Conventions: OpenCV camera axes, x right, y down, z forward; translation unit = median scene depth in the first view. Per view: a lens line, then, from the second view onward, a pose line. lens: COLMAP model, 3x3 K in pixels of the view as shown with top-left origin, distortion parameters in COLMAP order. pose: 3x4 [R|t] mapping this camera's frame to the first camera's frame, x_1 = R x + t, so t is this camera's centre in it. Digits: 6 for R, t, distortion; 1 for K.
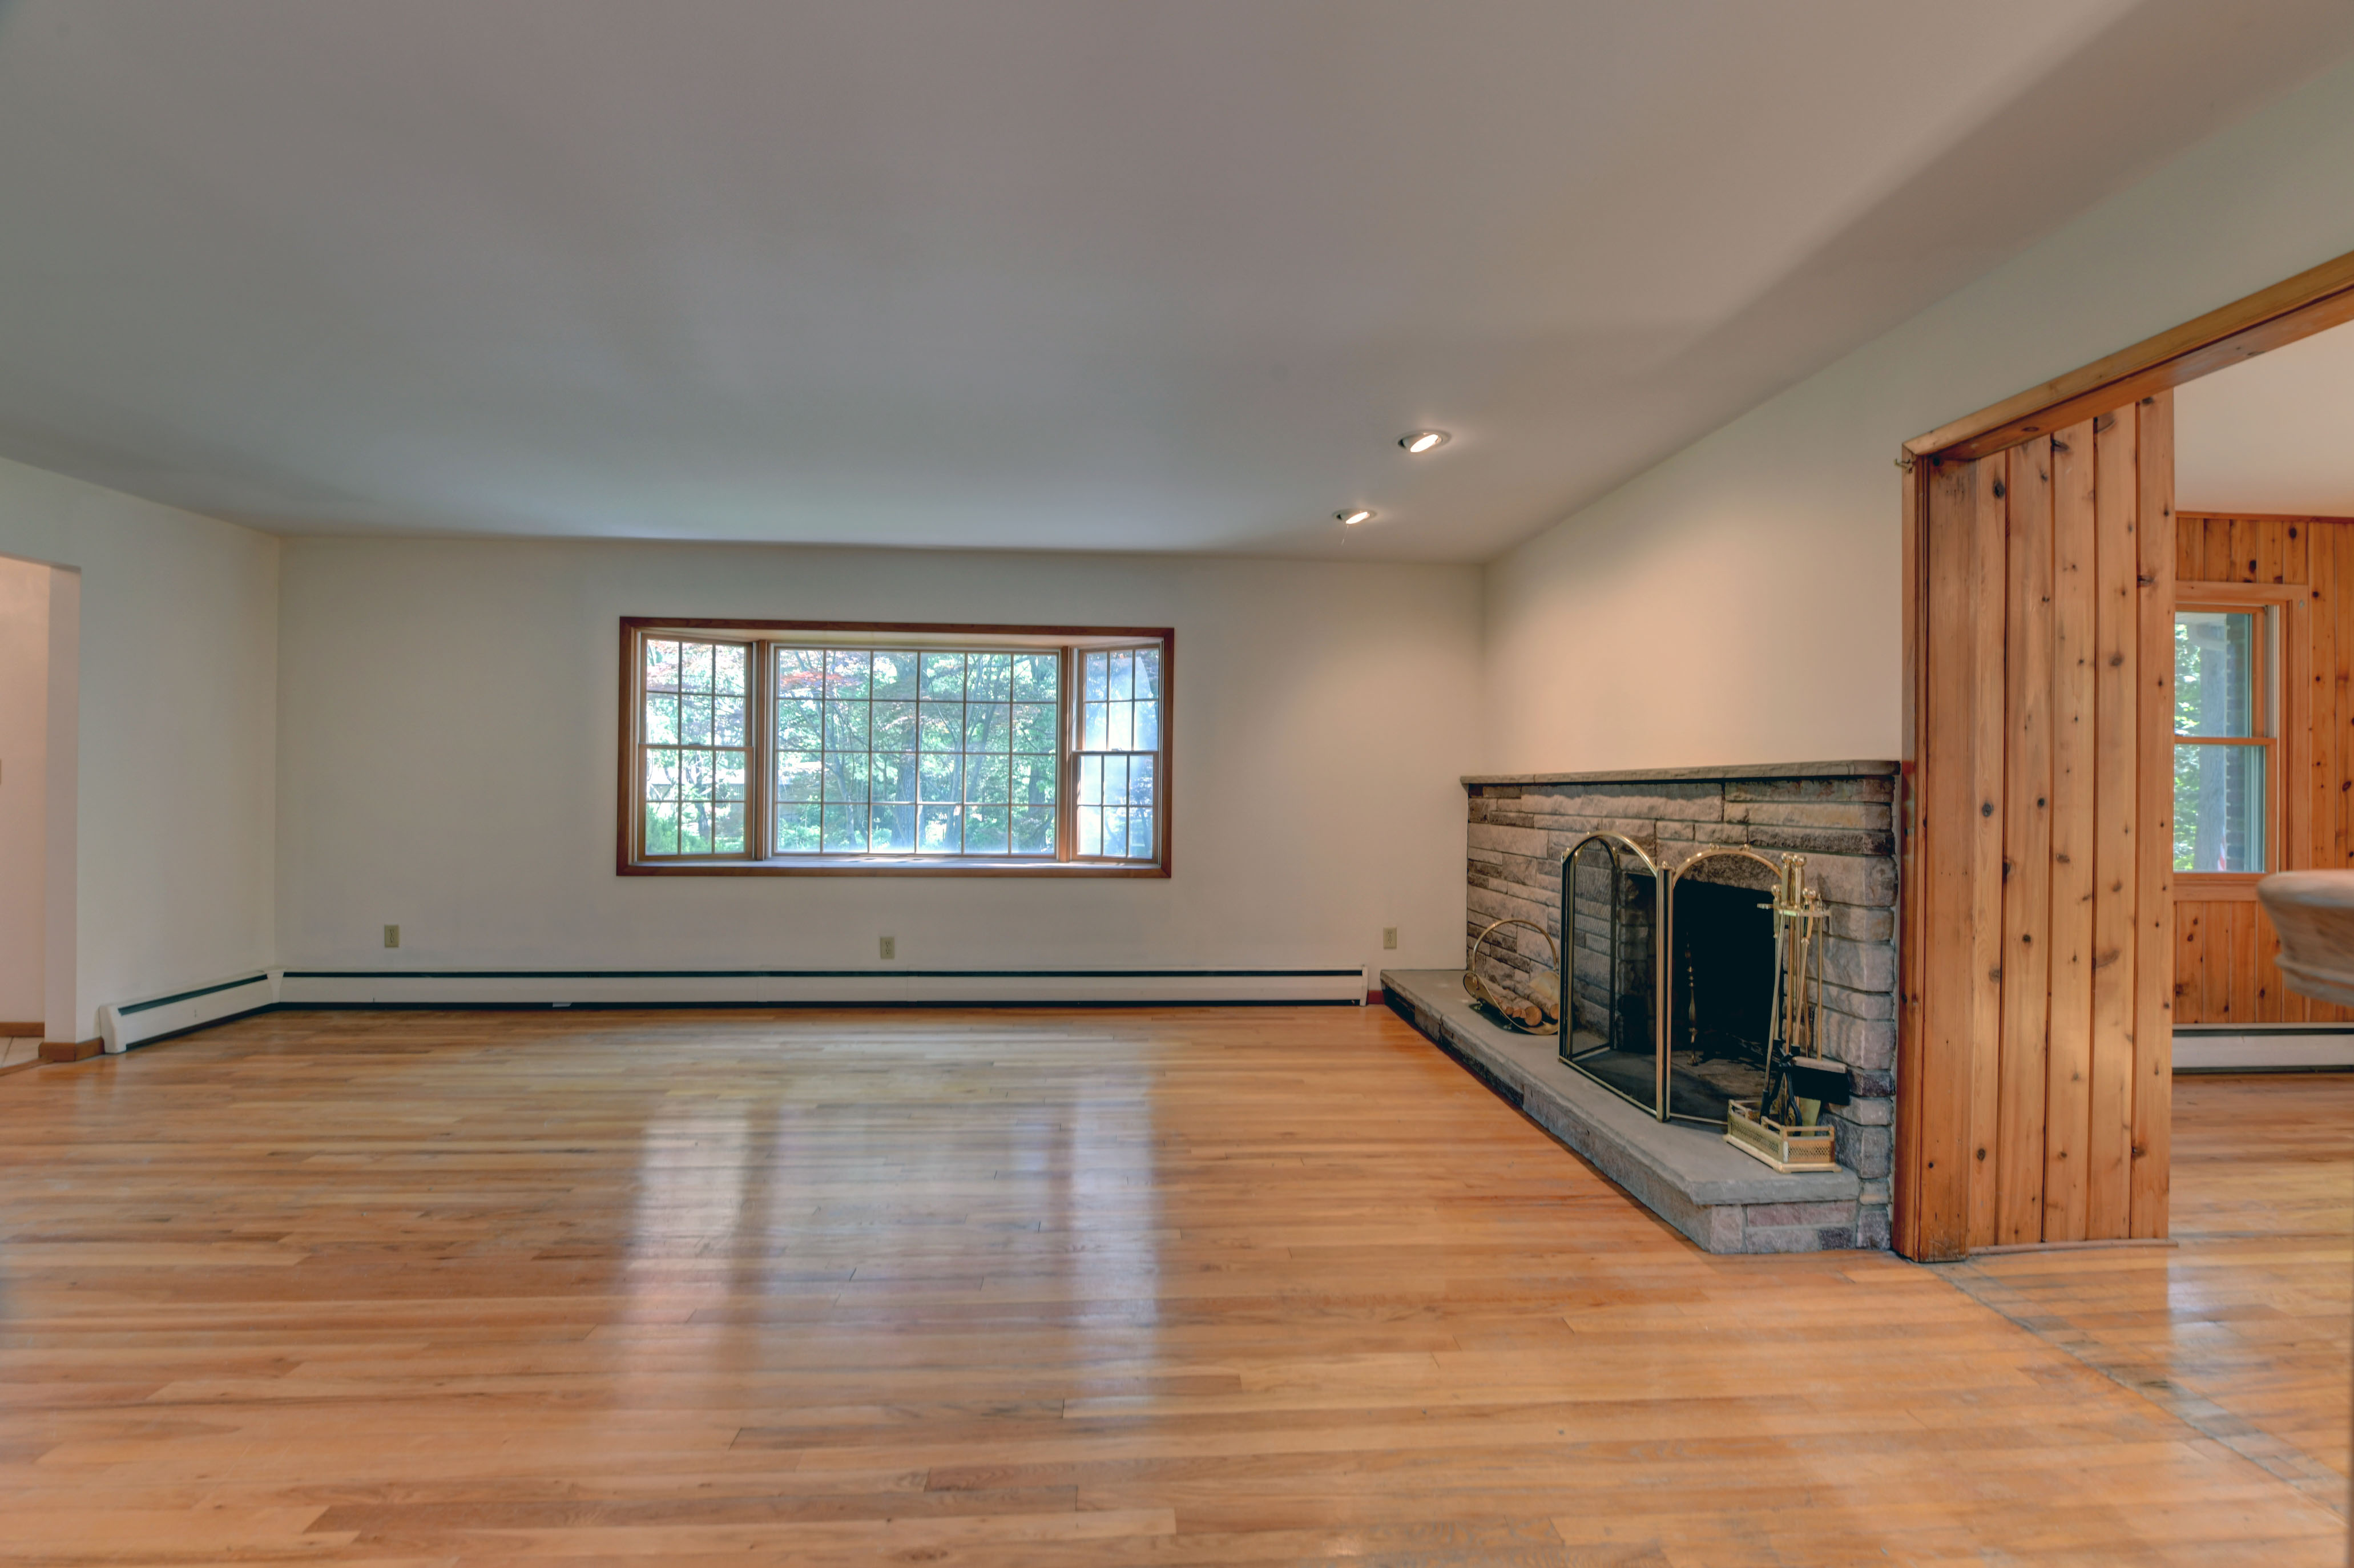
lens RADIAL K [[954.5, 0, 1175.9], [0, 954.5, 778.9], [0, 0, 1]] dist [-0.009585, -0.000226]
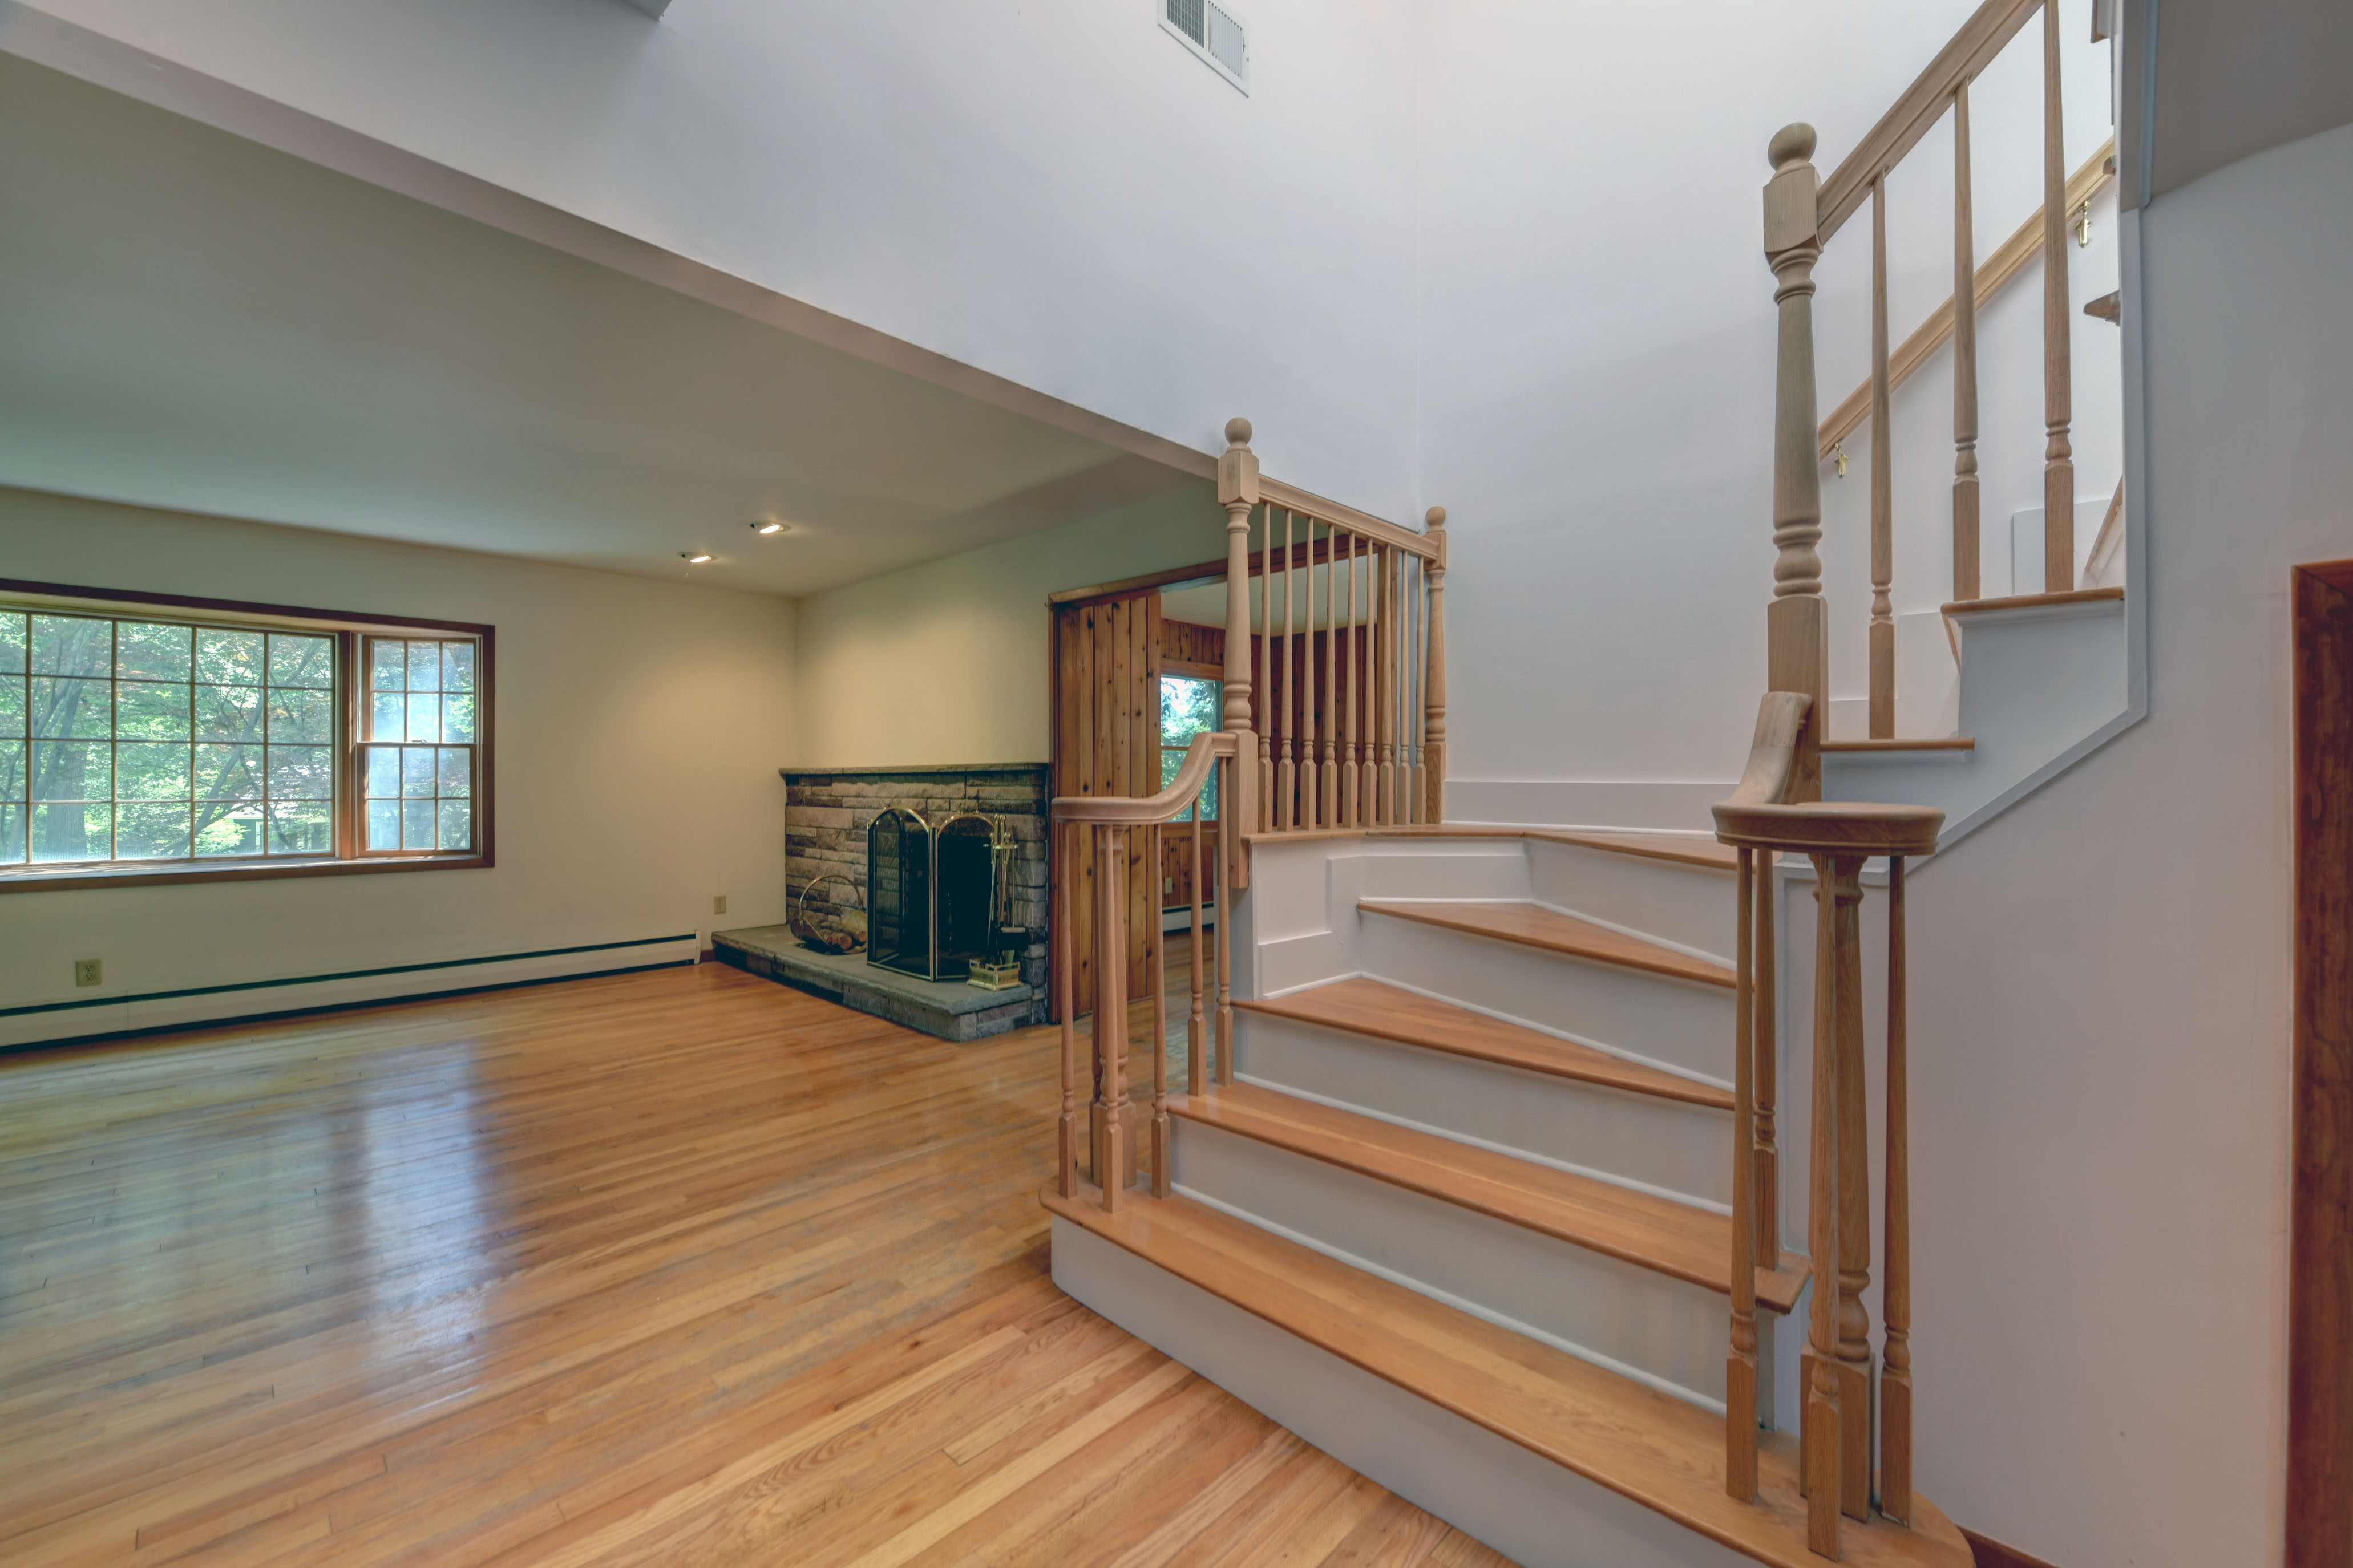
lens RADIAL K [[960.1, 0, 1180.3], [0, 960.1, 796.0], [0, 0, 1]] dist [-0.002325, -0.000479]
pose [[0.745346, -0.021104, 0.666344, -0.231458], [0.000017, 0.999499, 0.031637, -0.010045], [-0.666678, -0.023569, 0.744973, -0.440461]]
